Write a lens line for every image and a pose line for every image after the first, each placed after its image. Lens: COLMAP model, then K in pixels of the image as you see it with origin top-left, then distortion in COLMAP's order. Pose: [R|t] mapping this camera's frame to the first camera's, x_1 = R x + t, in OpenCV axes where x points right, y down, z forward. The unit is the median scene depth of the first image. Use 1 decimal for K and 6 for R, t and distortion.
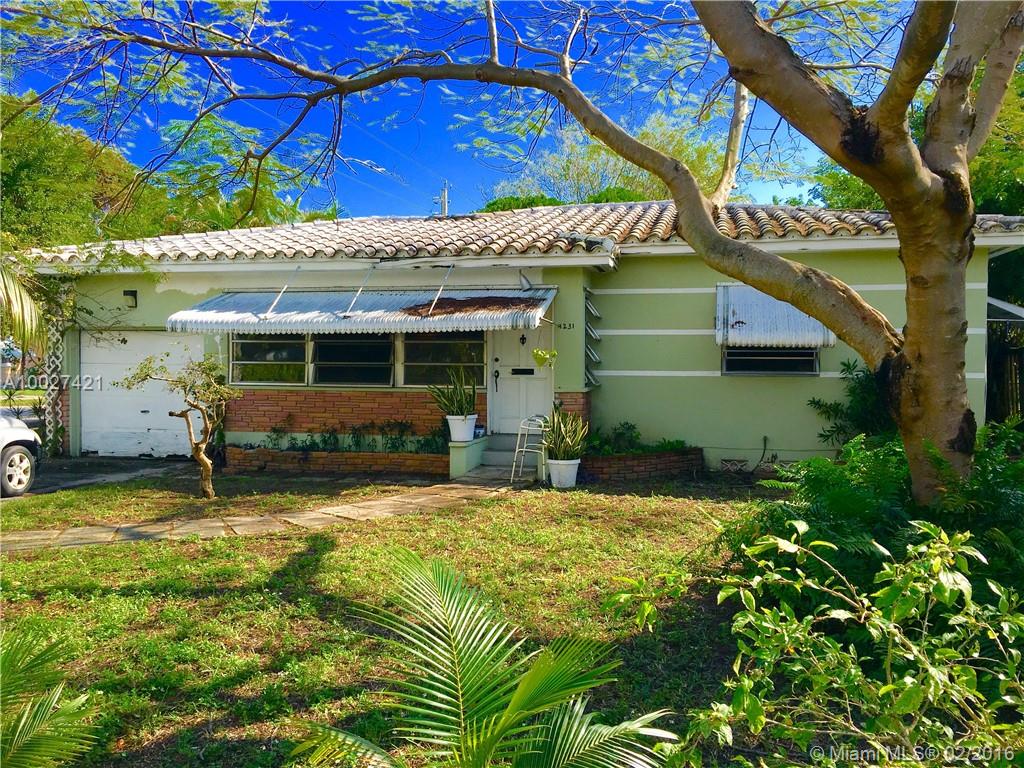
lens RADIAL K [[870.1, 0, 512.3], [0, 870.1, 383.6], [0, 0, 1]] dist [0.066814, -0.090698]
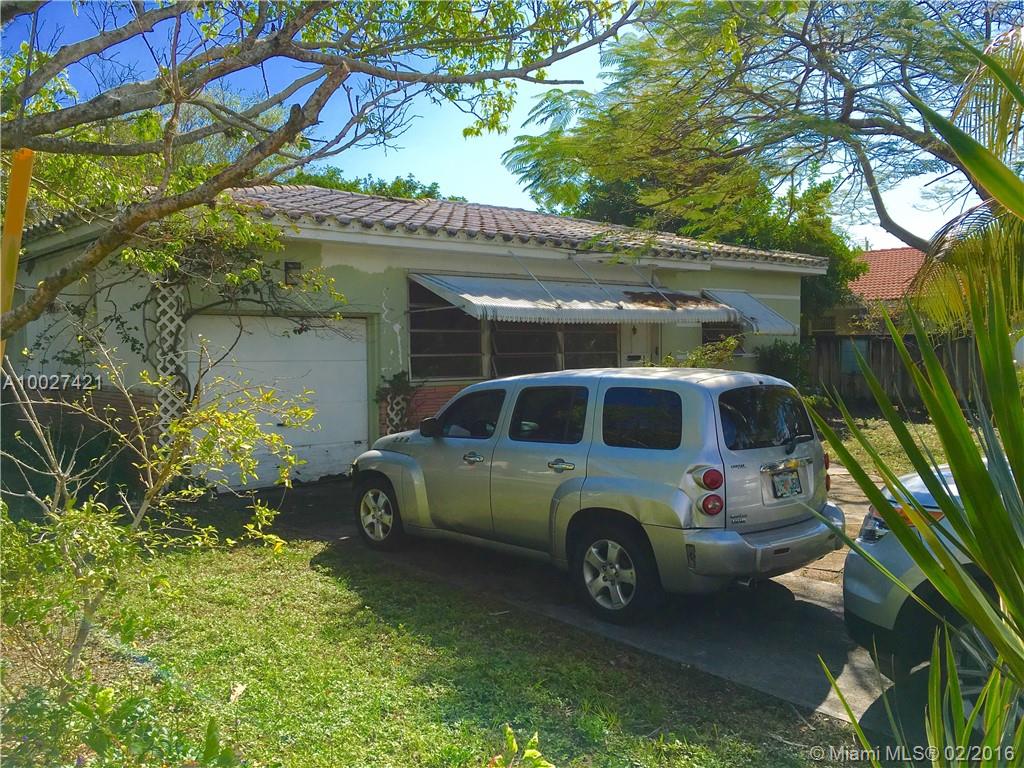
lens RADIAL K [[870.1, 0, 508.2], [0, 870.1, 380.9], [0, 0, 1]] dist [0.066814, -0.090698]
pose [[0.591140, -0.042029, 0.805473, -0.938864], [0.038073, 0.998982, 0.024184, -0.016531], [-0.805670, 0.016370, 0.592138, 0.419807]]
